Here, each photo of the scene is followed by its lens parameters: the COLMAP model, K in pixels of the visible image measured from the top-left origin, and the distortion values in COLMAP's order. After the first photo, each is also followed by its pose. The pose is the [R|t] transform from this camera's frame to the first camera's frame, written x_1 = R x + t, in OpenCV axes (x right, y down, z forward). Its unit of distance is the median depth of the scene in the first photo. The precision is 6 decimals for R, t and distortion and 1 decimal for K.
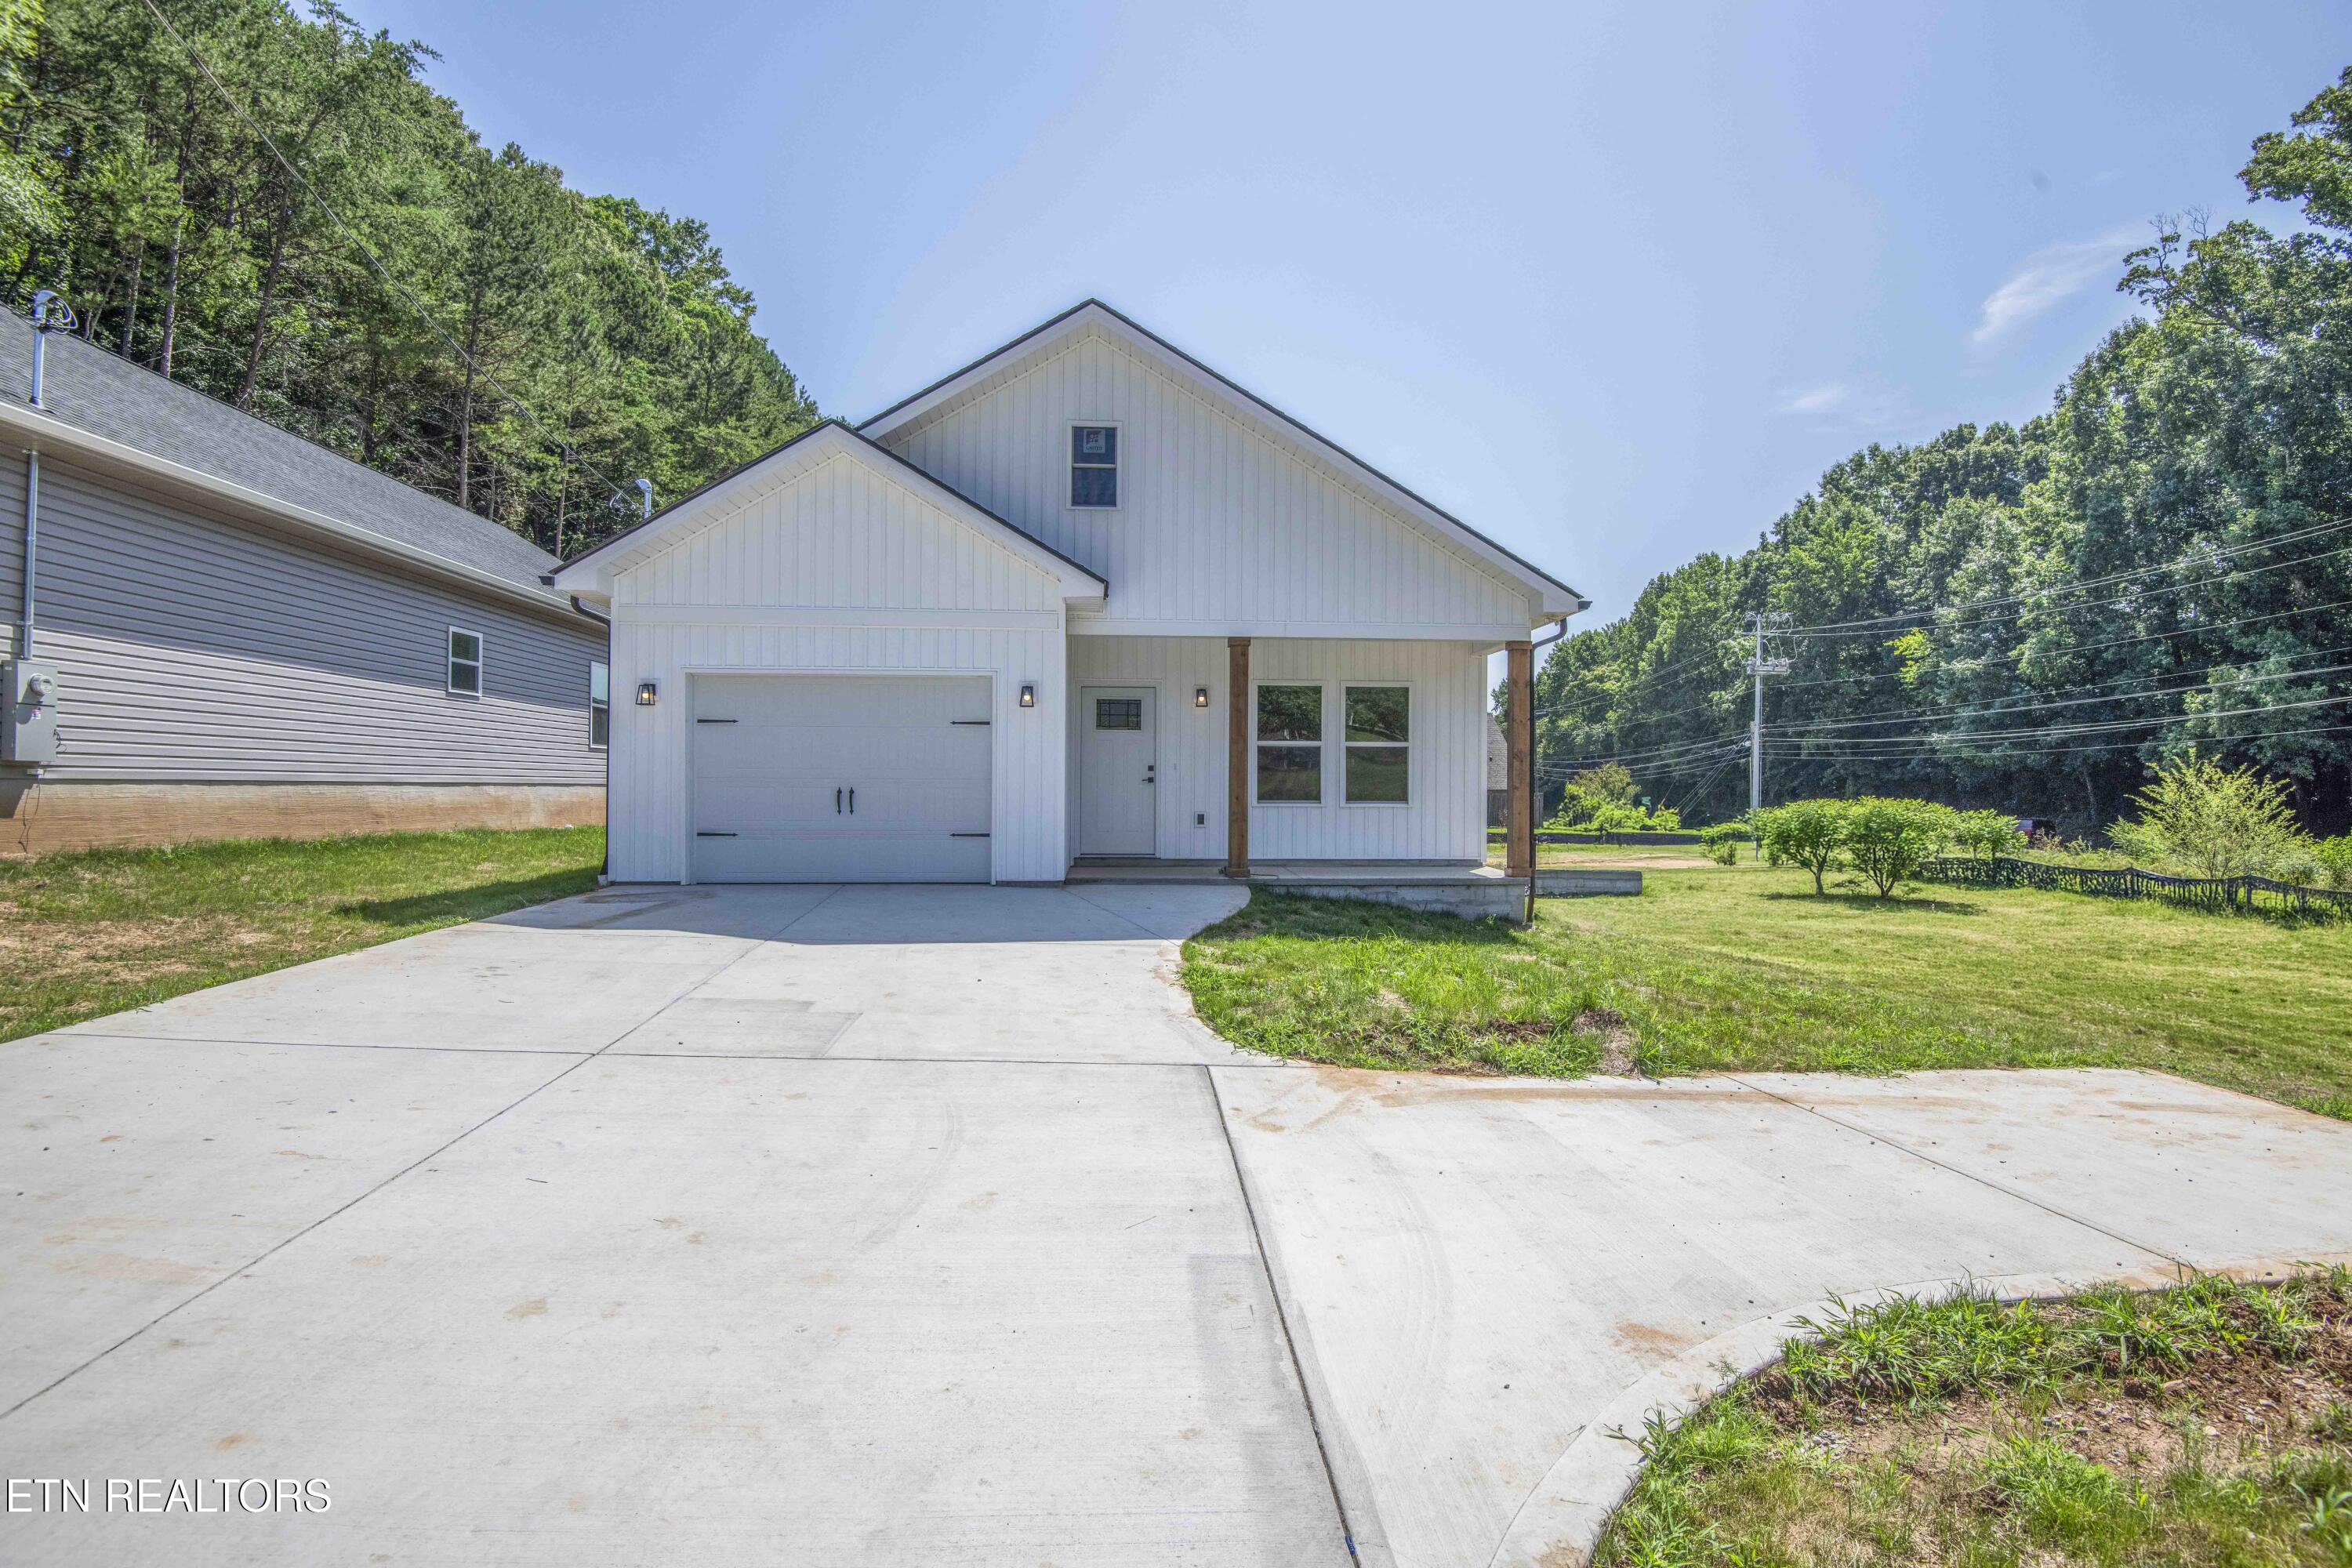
lens RADIAL K [[1090.5, 0, 1177.8], [0, 1090.5, 776.5], [0, 0, 1]] dist [-0.029787, -0.008450]
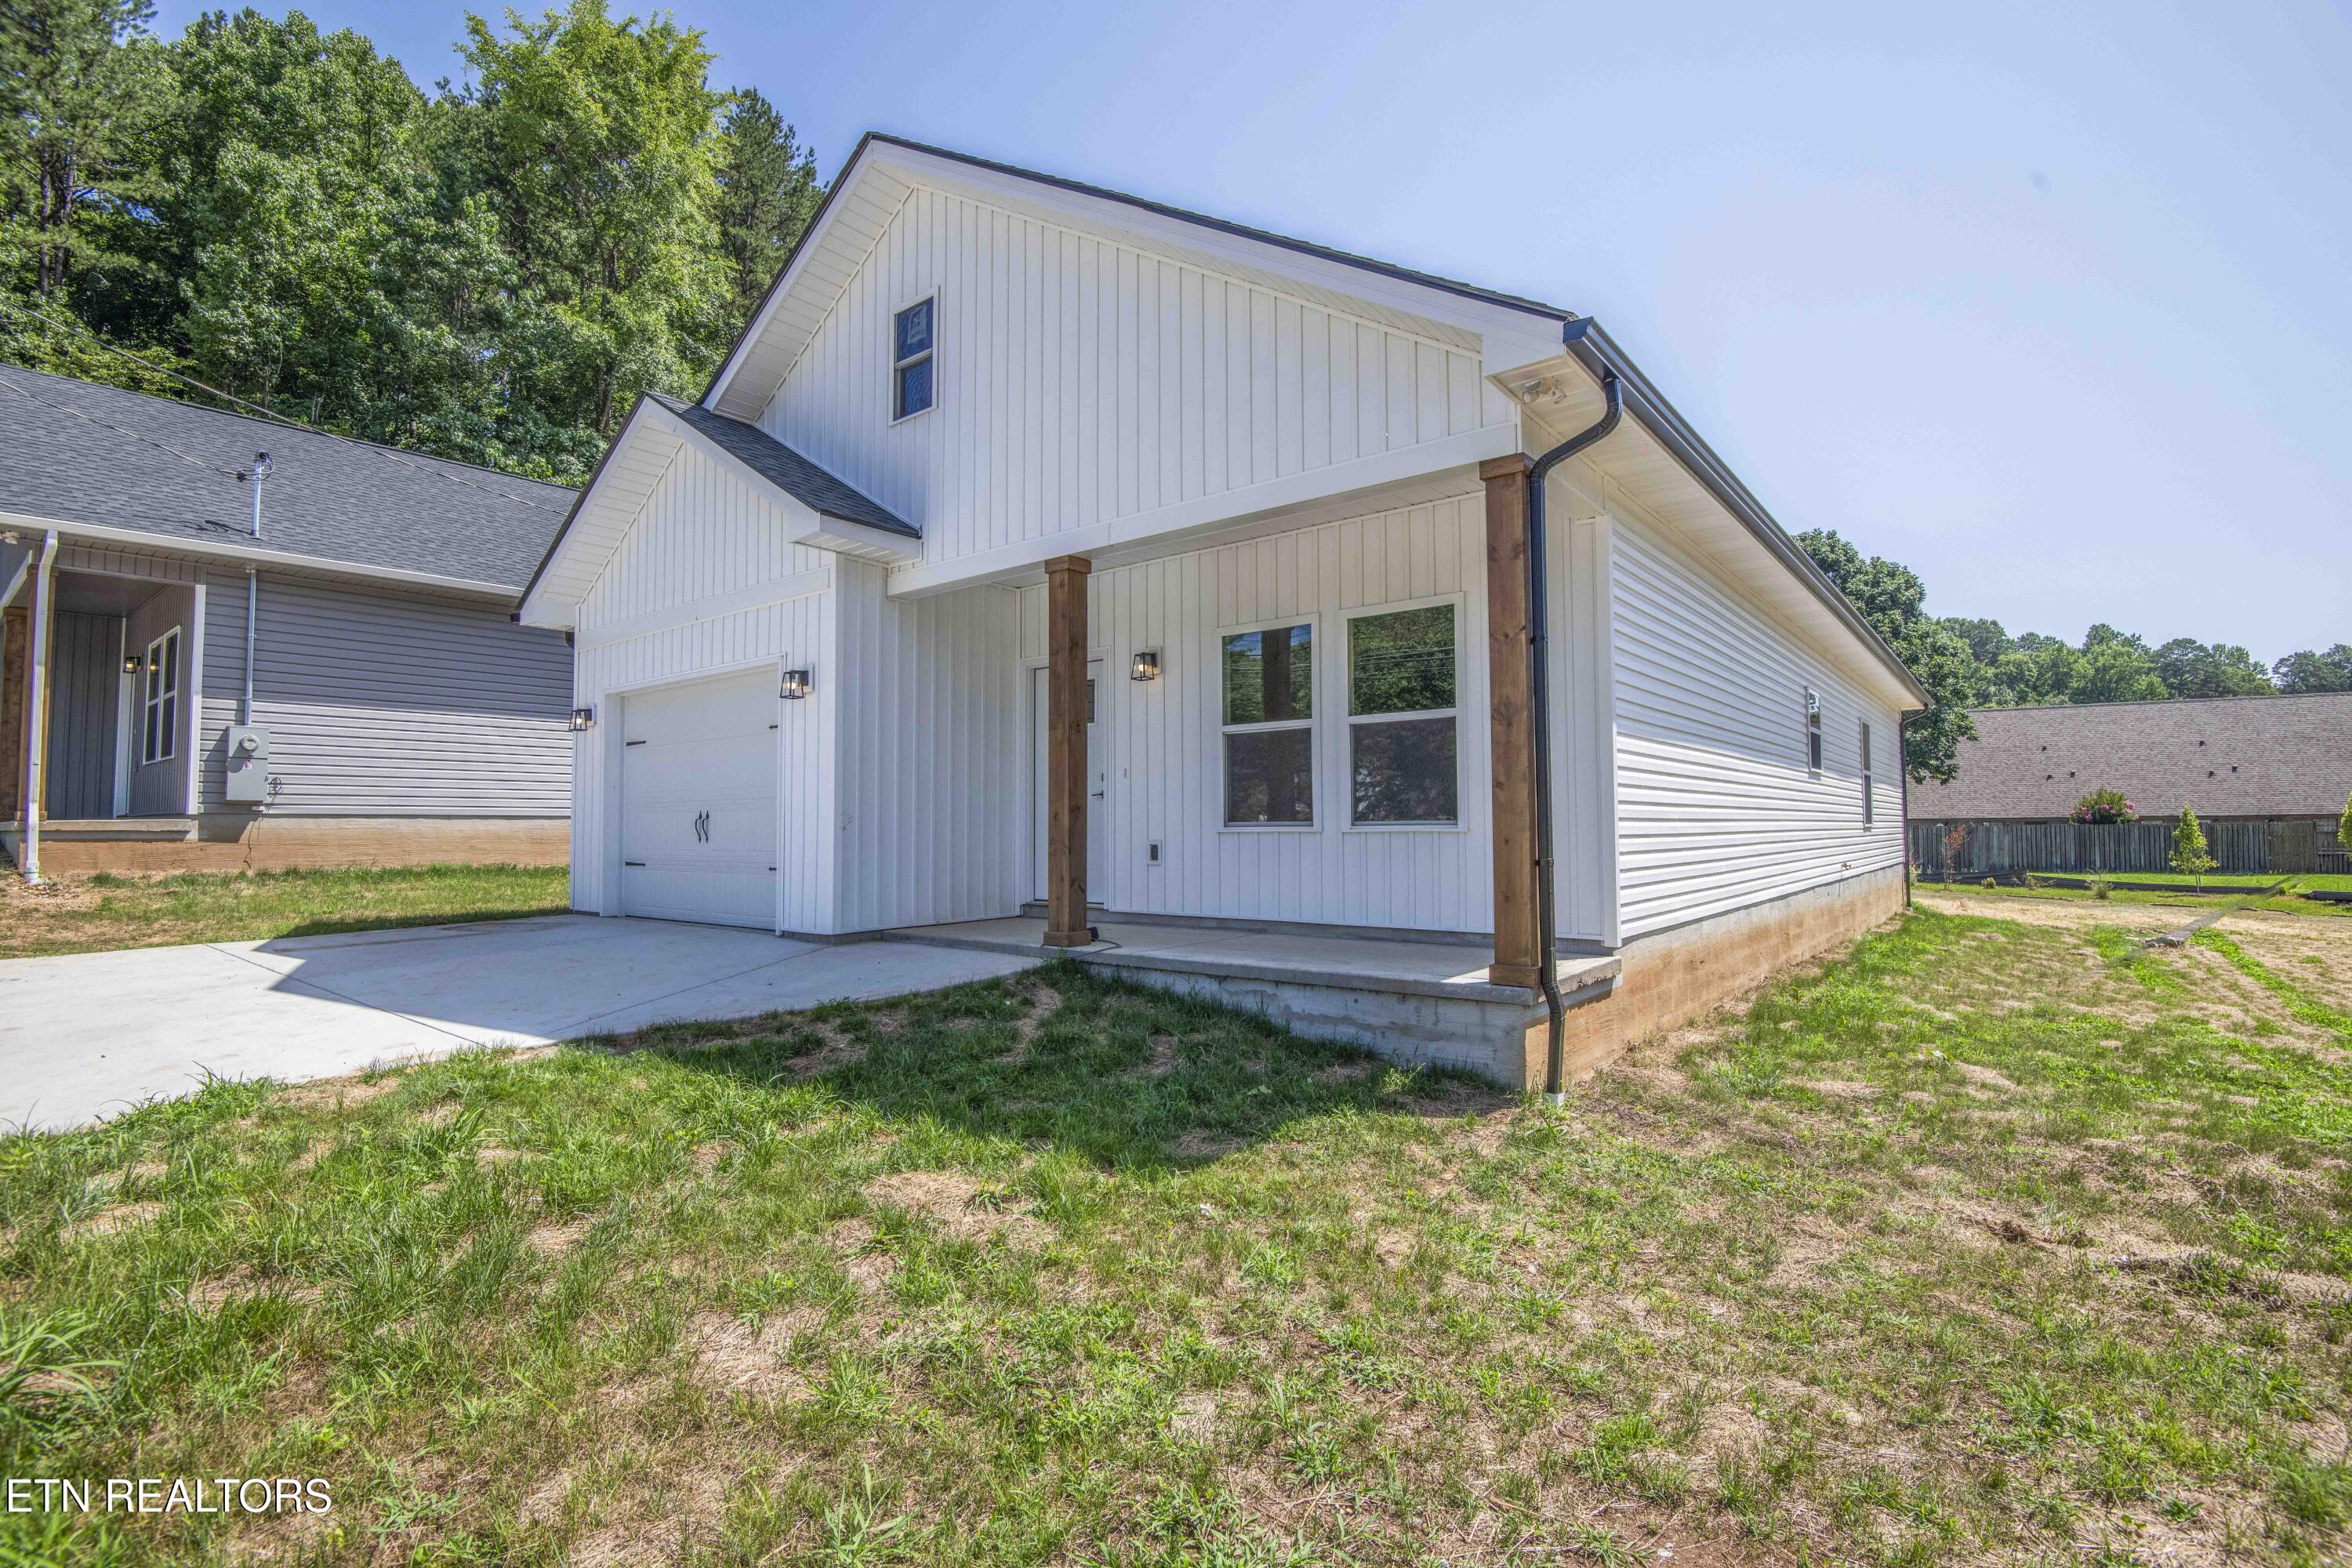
lens RADIAL K [[1090.5, 0, 1186.4], [0, 1090.5, 776.5], [0, 0, 1]] dist [-0.029787, -0.008450]
pose [[0.742907, -0.039900, -0.668204, 0.146007], [0.018715, 0.999070, -0.038849, 0.006174], [0.669133, 0.016355, 0.742963, 0.164385]]
